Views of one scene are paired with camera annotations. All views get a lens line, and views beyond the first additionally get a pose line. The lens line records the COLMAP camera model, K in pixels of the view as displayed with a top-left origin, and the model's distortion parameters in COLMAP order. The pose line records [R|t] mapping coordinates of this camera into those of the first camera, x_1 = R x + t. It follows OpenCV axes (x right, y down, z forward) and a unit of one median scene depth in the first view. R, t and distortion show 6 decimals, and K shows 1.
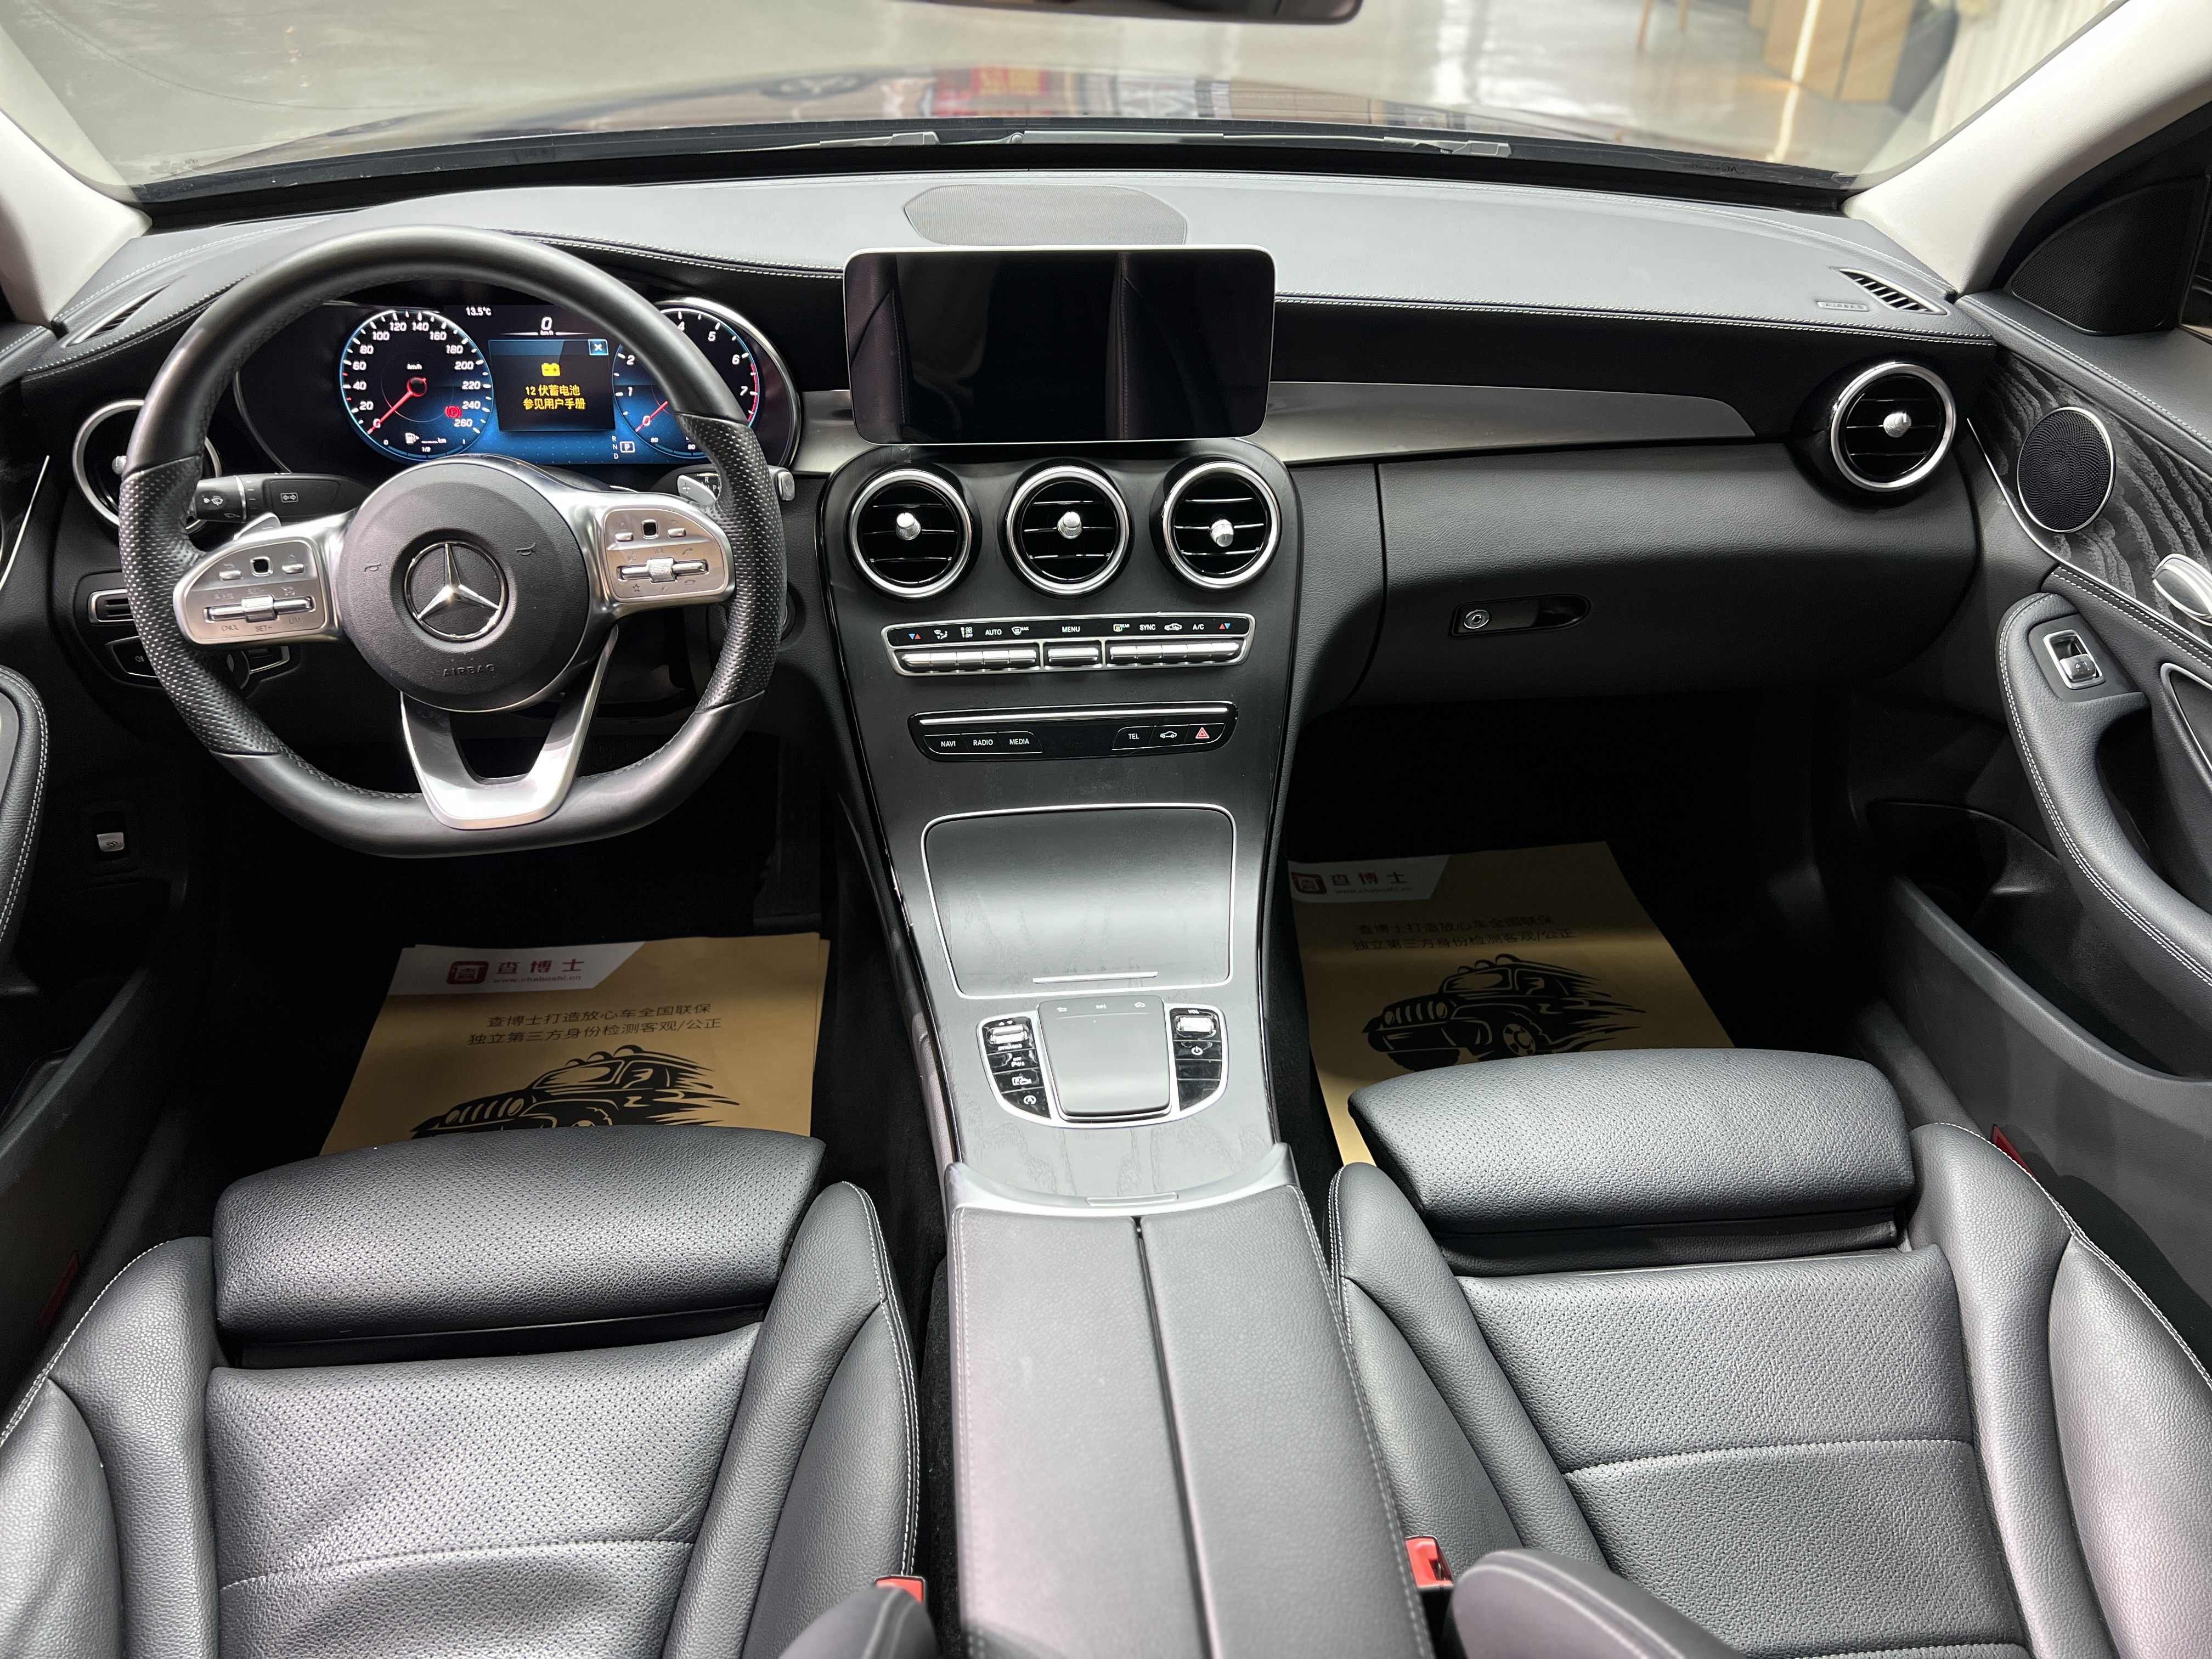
lens RADIAL K [[1701.6, 0, 1106.0], [0, 1701.6, 829.5], [0, 0, 1]] dist [0.071177, -0.047654]
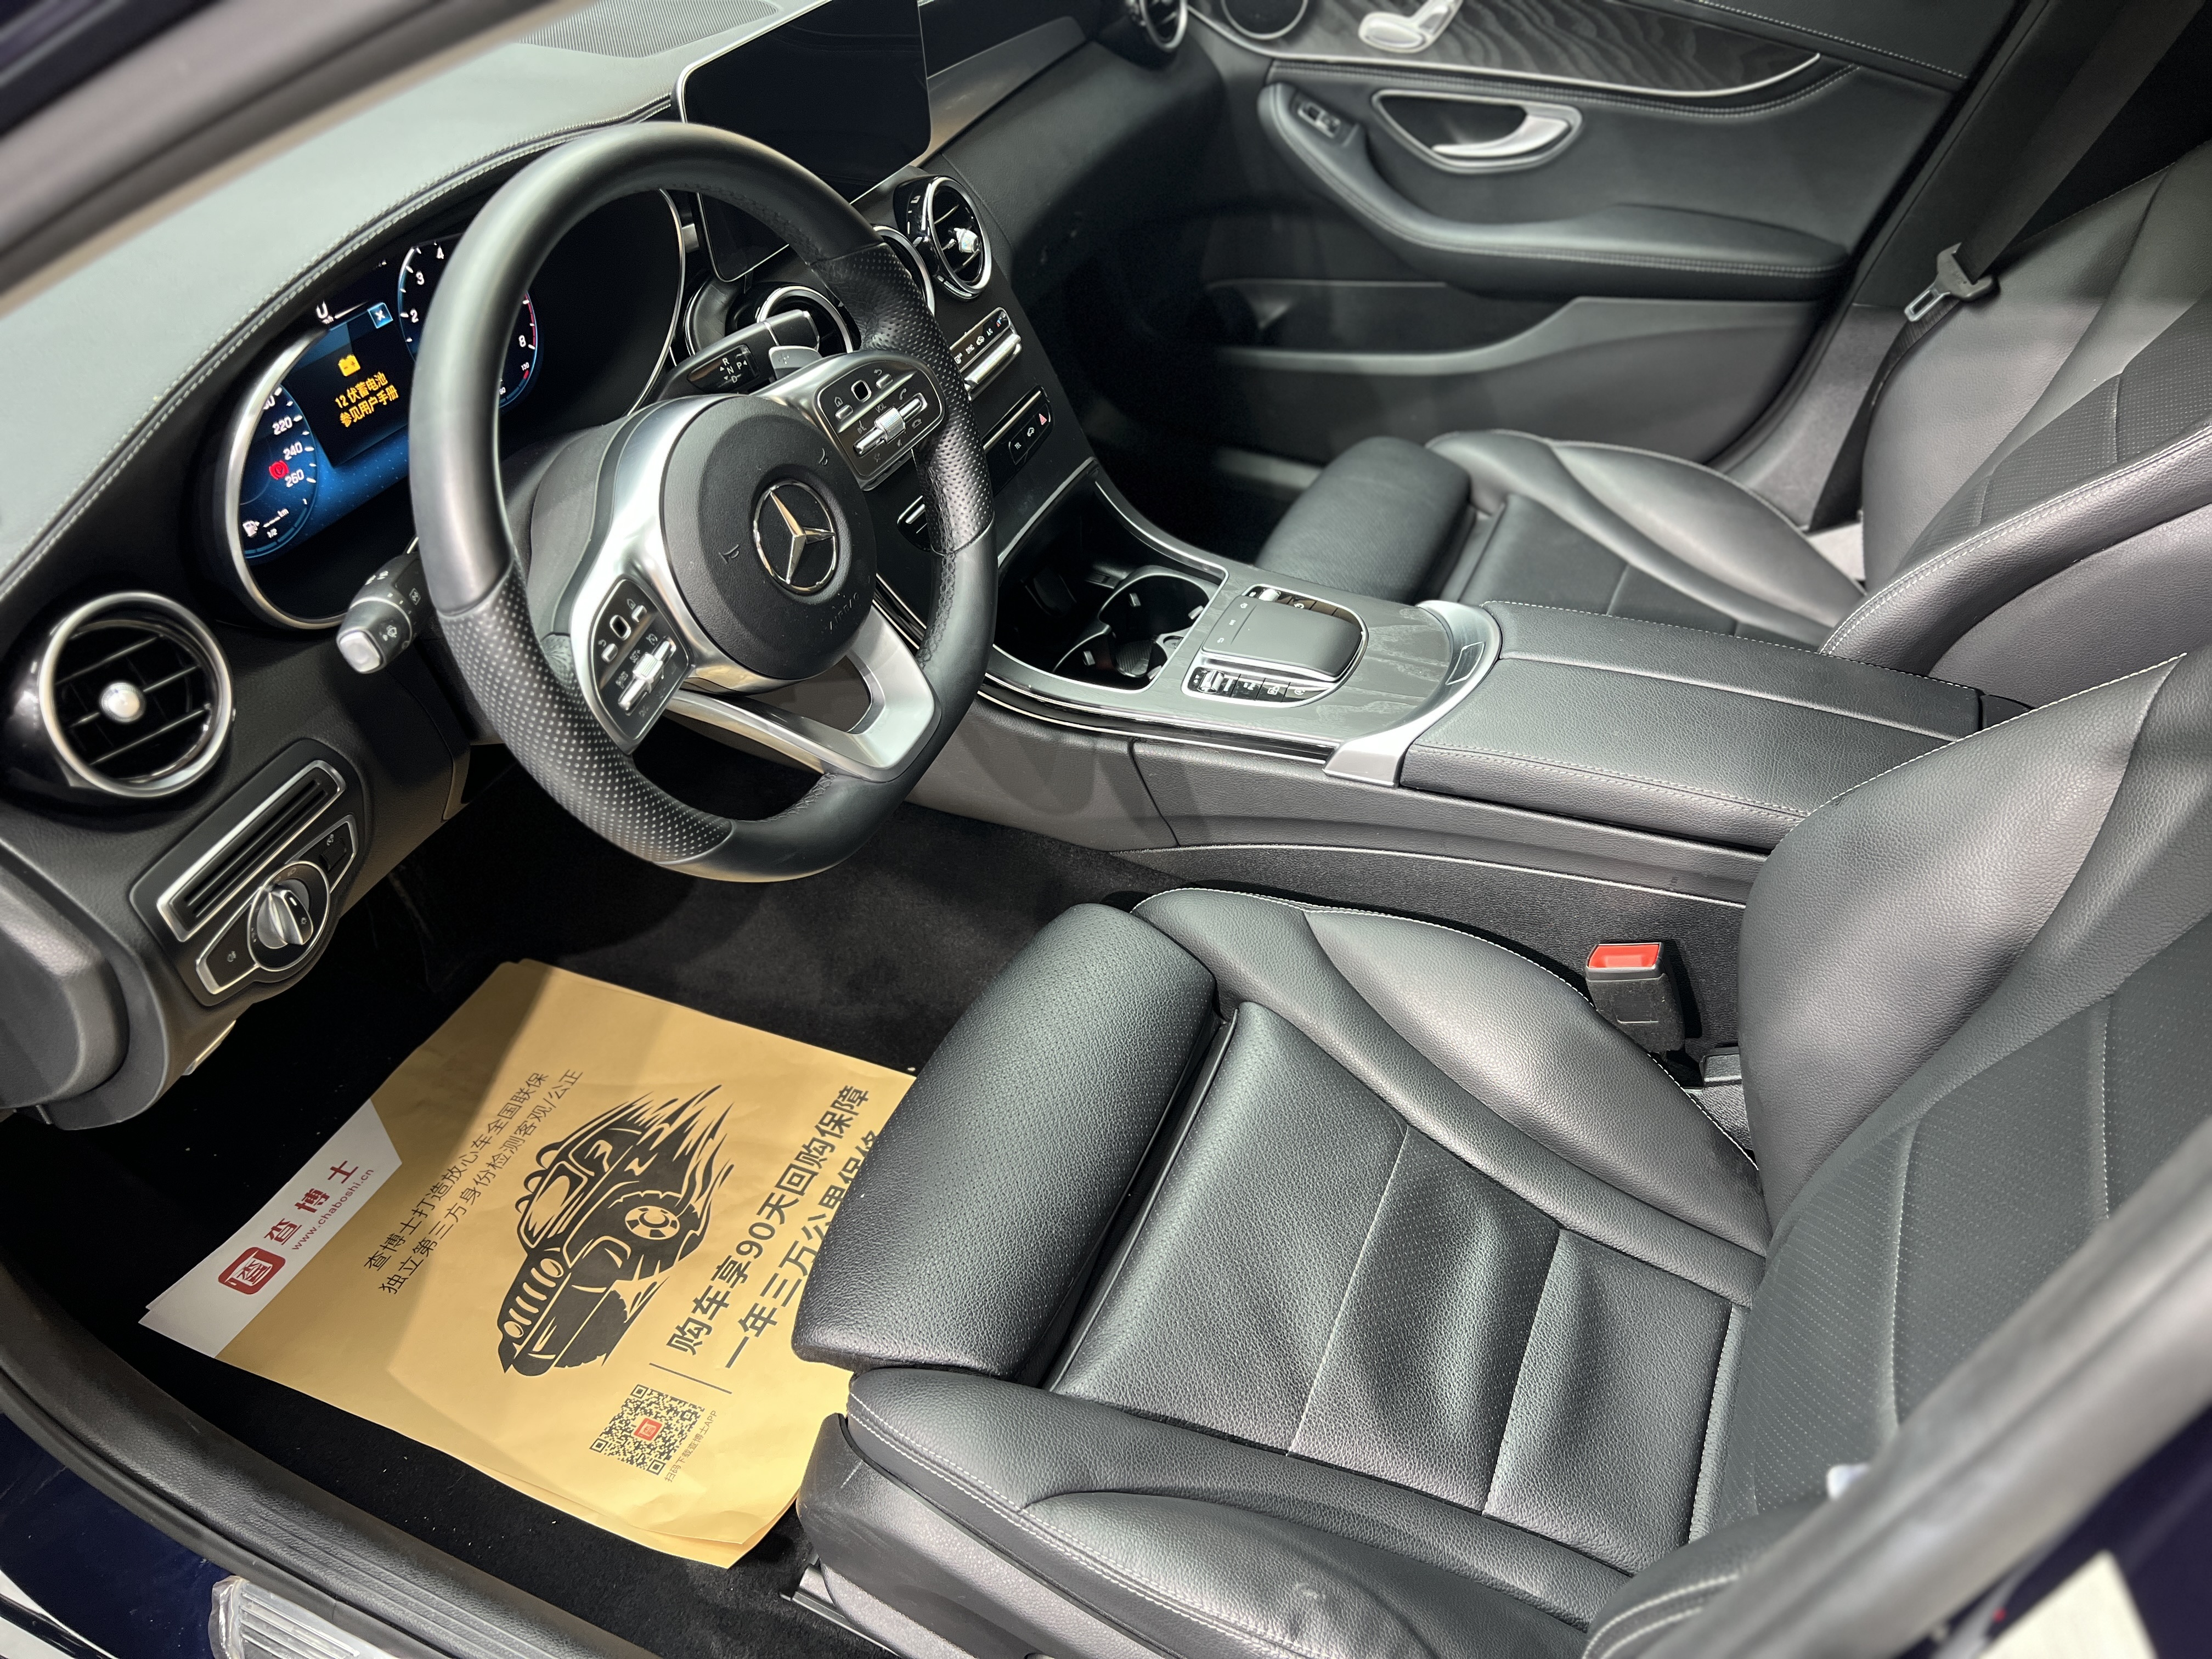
lens RADIAL K [[1683.1, 0, 1106.0], [0, 1683.1, 829.5], [0, 0, 1]] dist [0.079059, -0.102987]
pose [[0.497667, -0.578245, 0.646498, -0.769307], [0.495847, 0.801220, 0.334935, -0.187574], [-0.711662, 0.153878, 0.685462, 0.261280]]
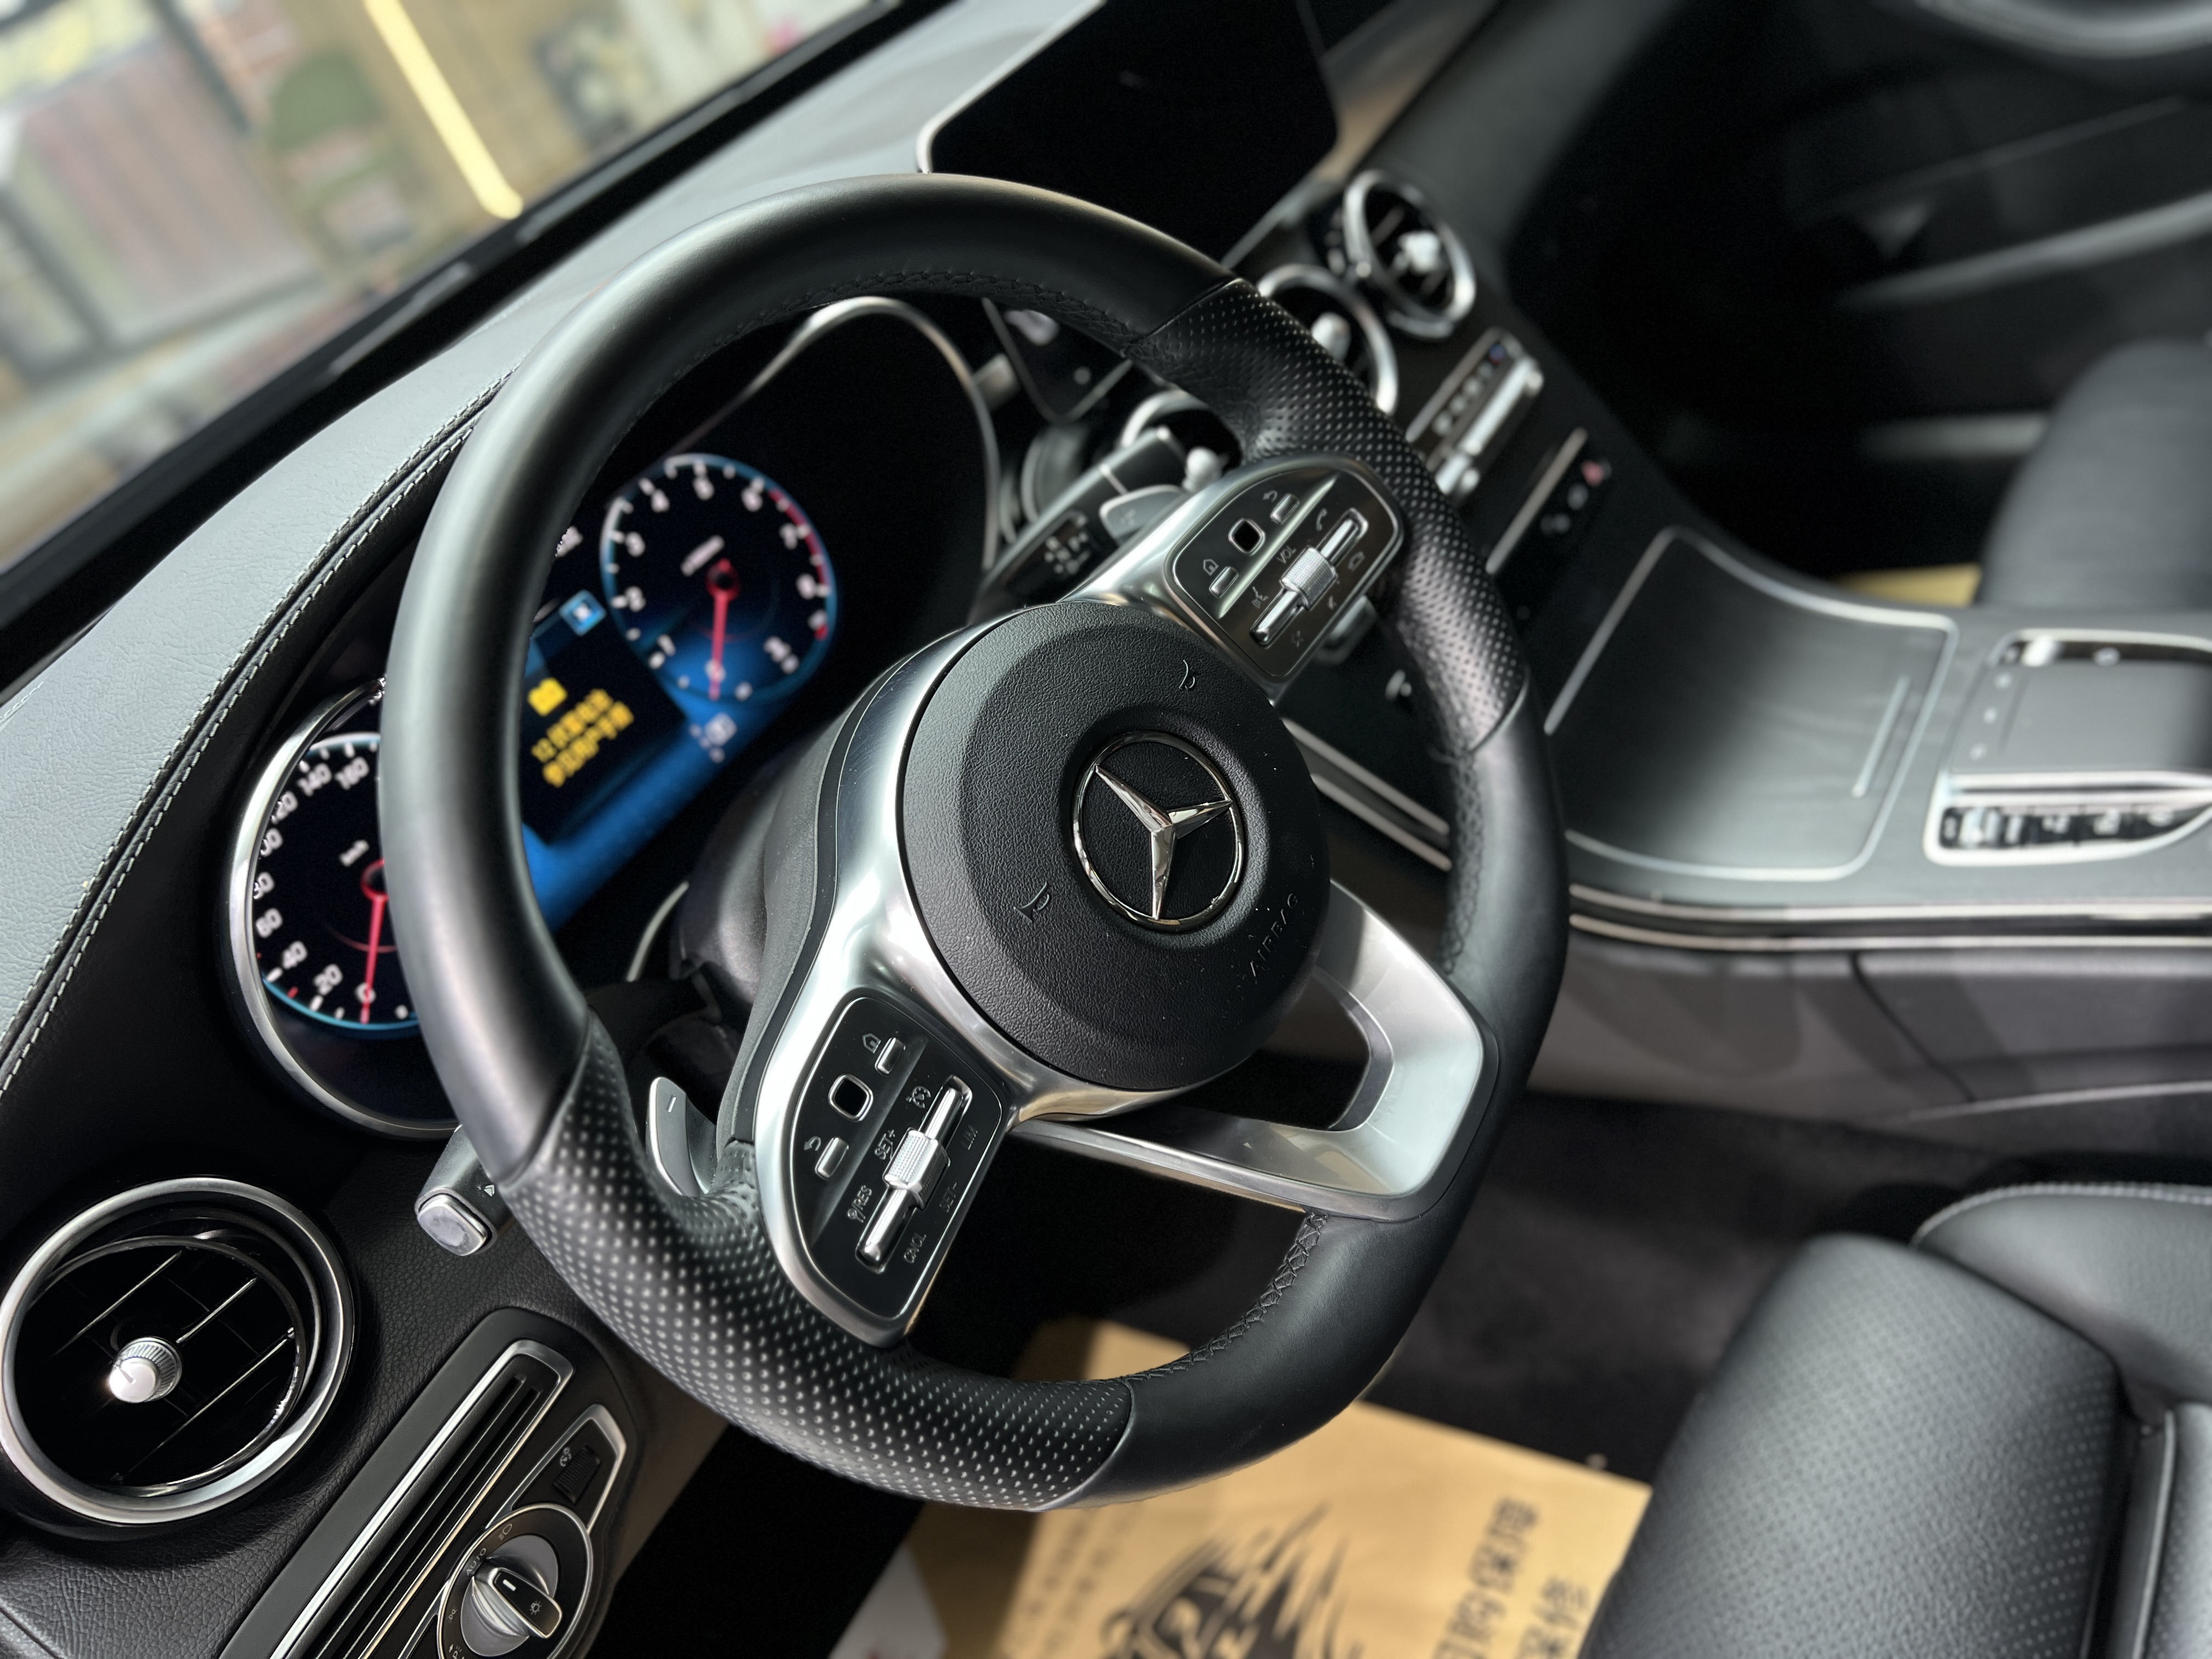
lens RADIAL K [[1683.1, 0, 1106.0], [0, 1683.1, 829.5], [0, 0, 1]] dist [0.079059, -0.102987]
pose [[0.586325, -0.658945, 0.471184, -0.495519], [0.720972, 0.689682, 0.067360, -0.148331], [-0.369354, 0.300216, 0.879459, 0.482289]]
